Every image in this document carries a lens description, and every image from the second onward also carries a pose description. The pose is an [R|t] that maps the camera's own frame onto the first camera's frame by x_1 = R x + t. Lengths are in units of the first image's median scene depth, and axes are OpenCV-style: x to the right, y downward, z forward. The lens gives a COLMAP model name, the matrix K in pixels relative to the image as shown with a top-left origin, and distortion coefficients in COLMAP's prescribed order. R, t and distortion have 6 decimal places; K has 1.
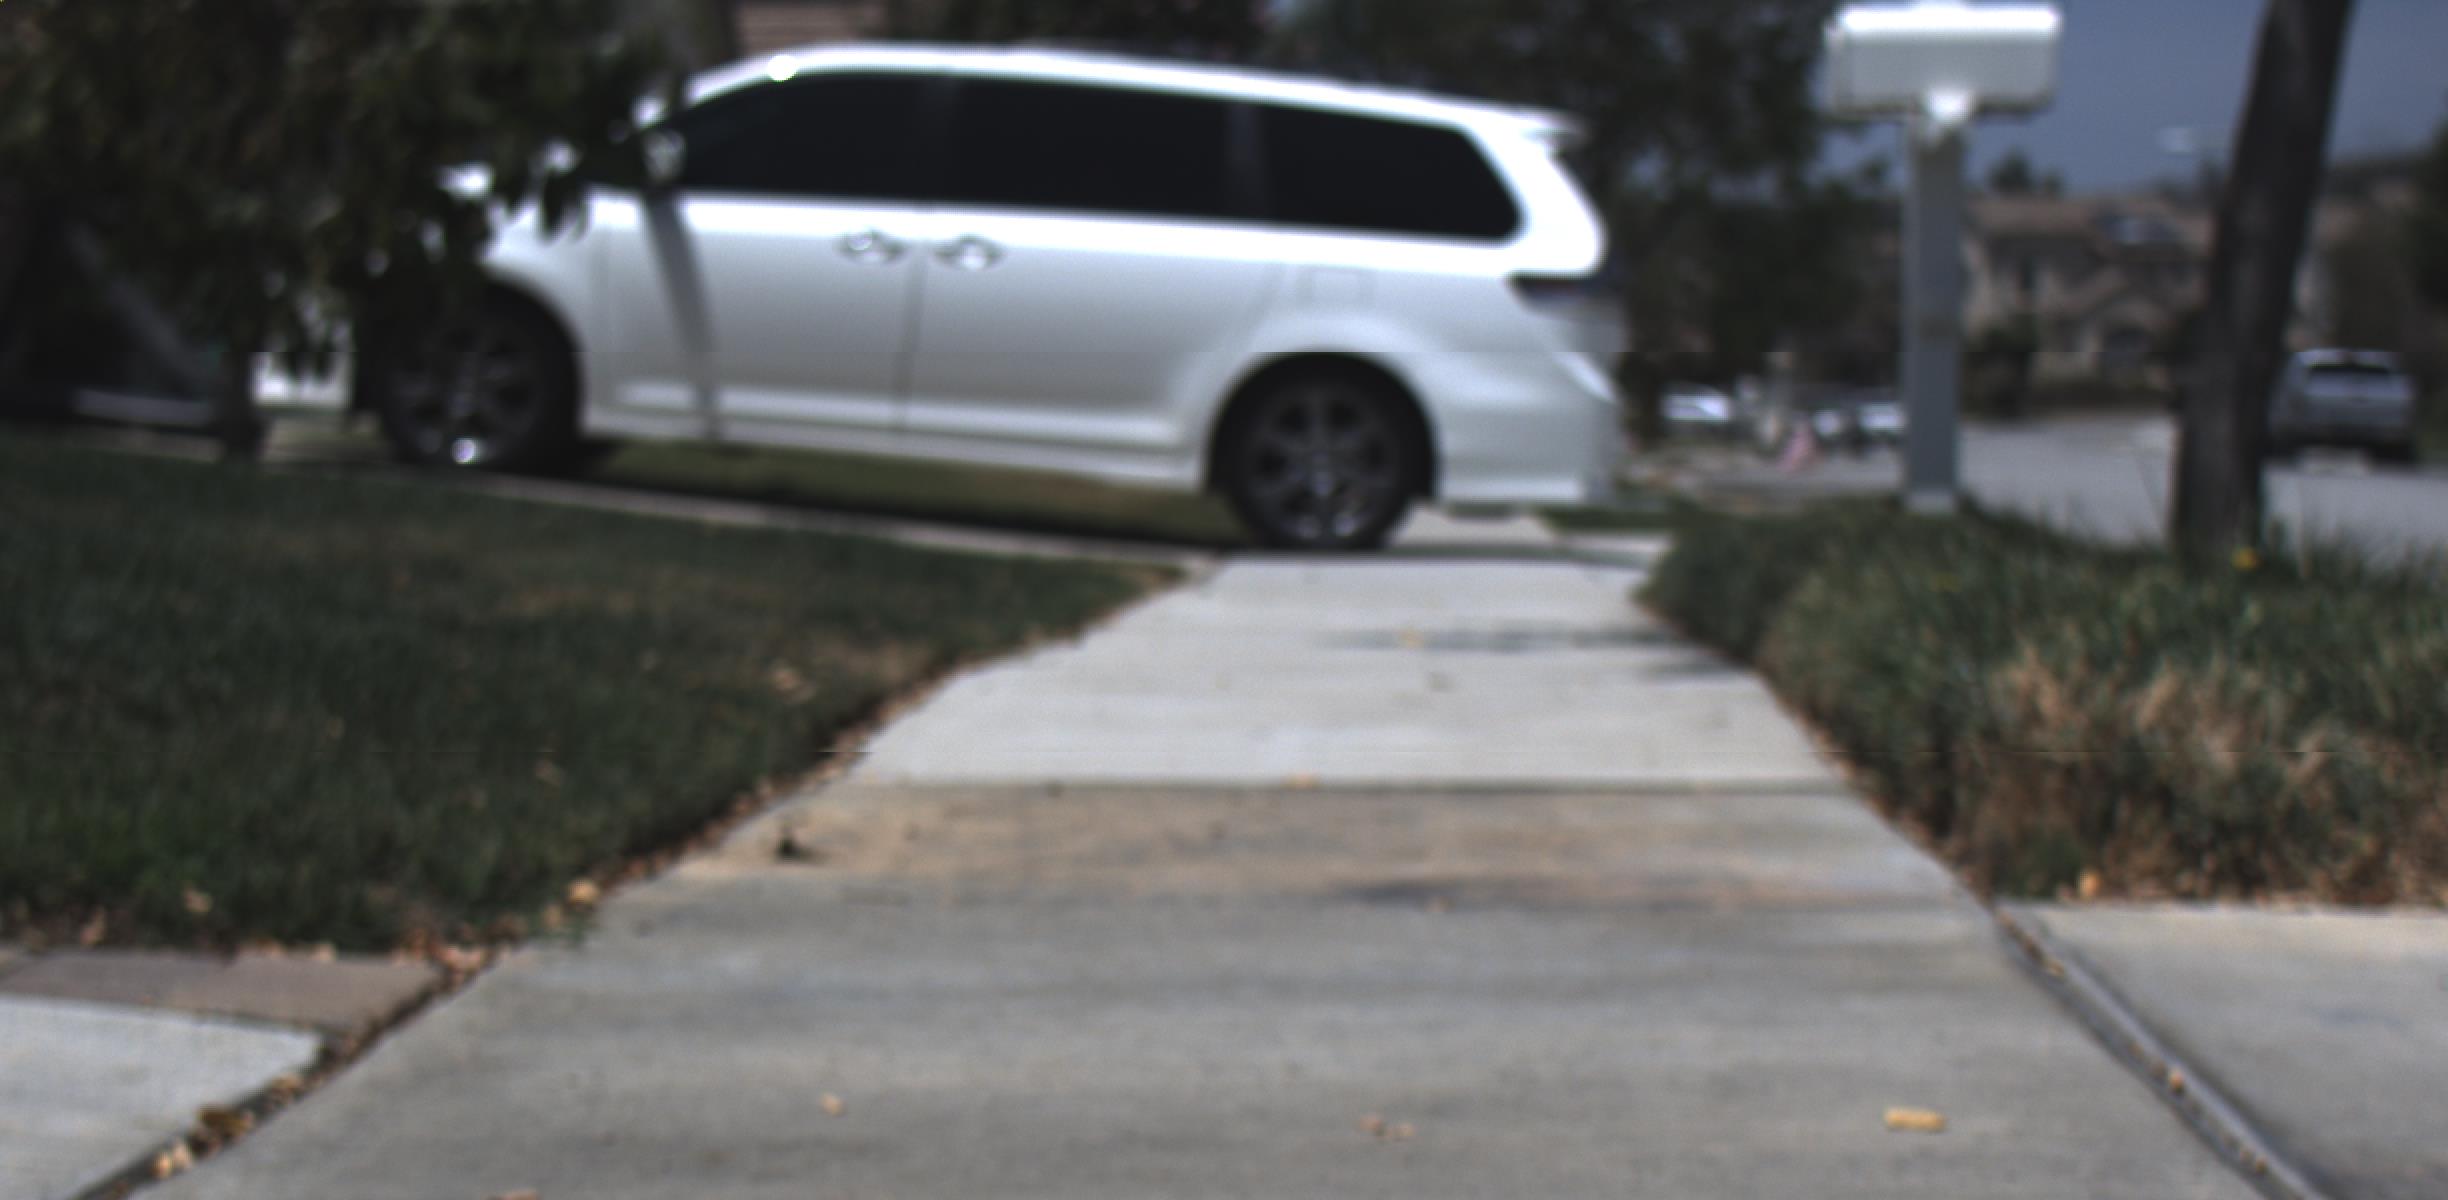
lens RADIAL K [[8718.1, 0, 1218.9], [0, 8718.1, 589.9], [0, 0, 1]] dist [0.886600, 0.000000]
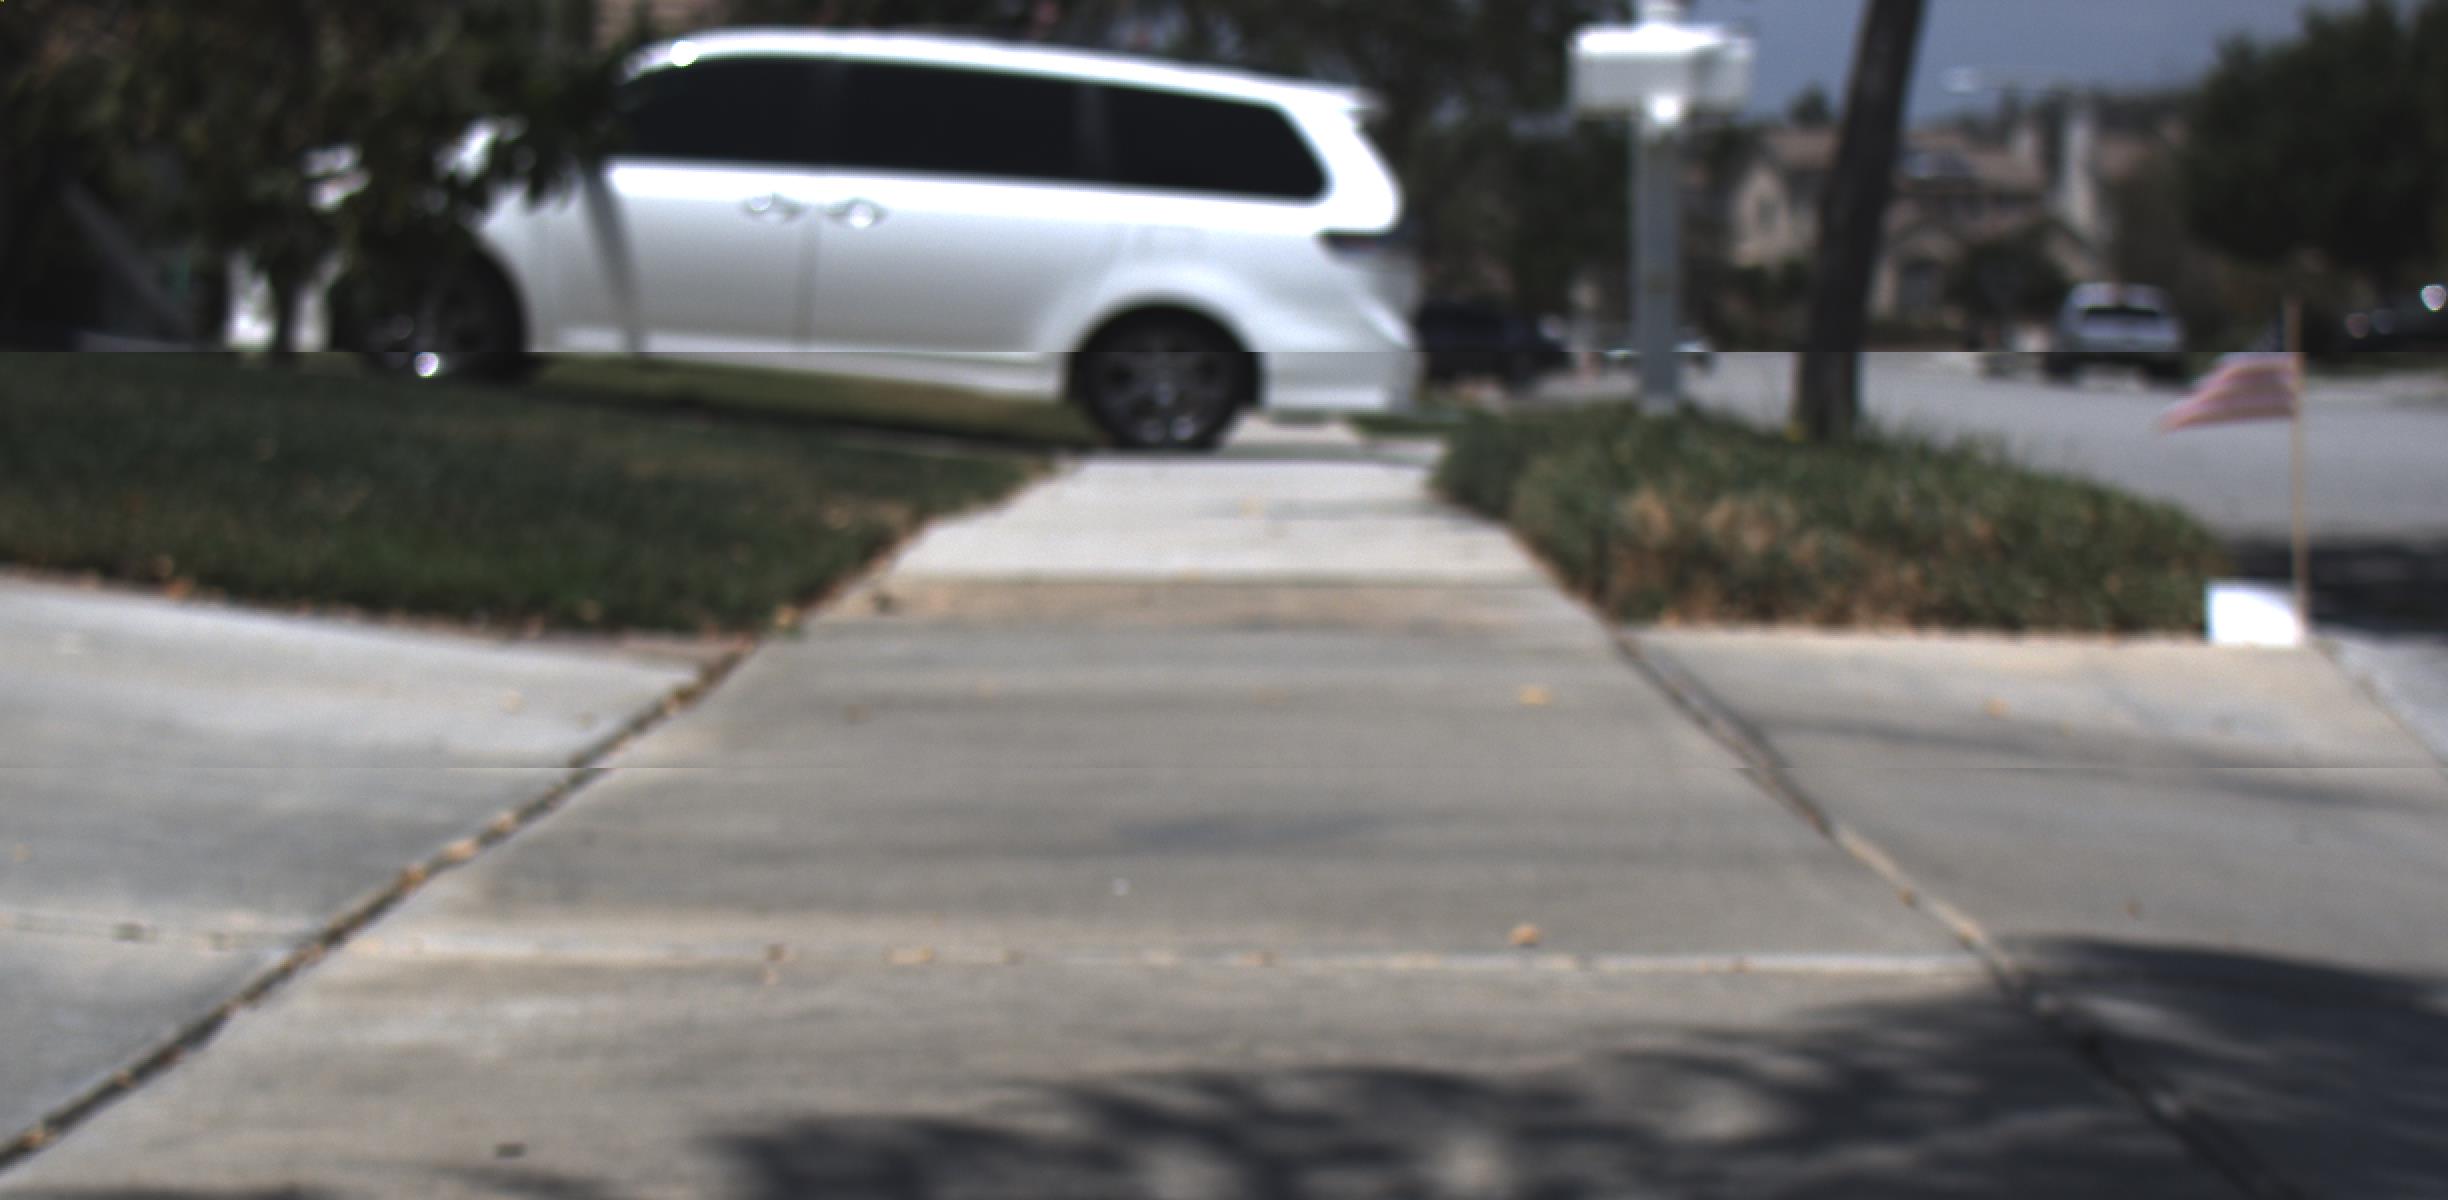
lens RADIAL K [[8718.1, 0, 1220.6], [0, 8718.1, 584.9], [0, 0, 1]] dist [0.886600, 0.000000]
pose [[0.999749, -0.001348, 0.022343, -0.008965], [0.001201, 0.999977, 0.006623, 0.005892], [-0.022351, -0.006595, 0.999728, -0.242300]]
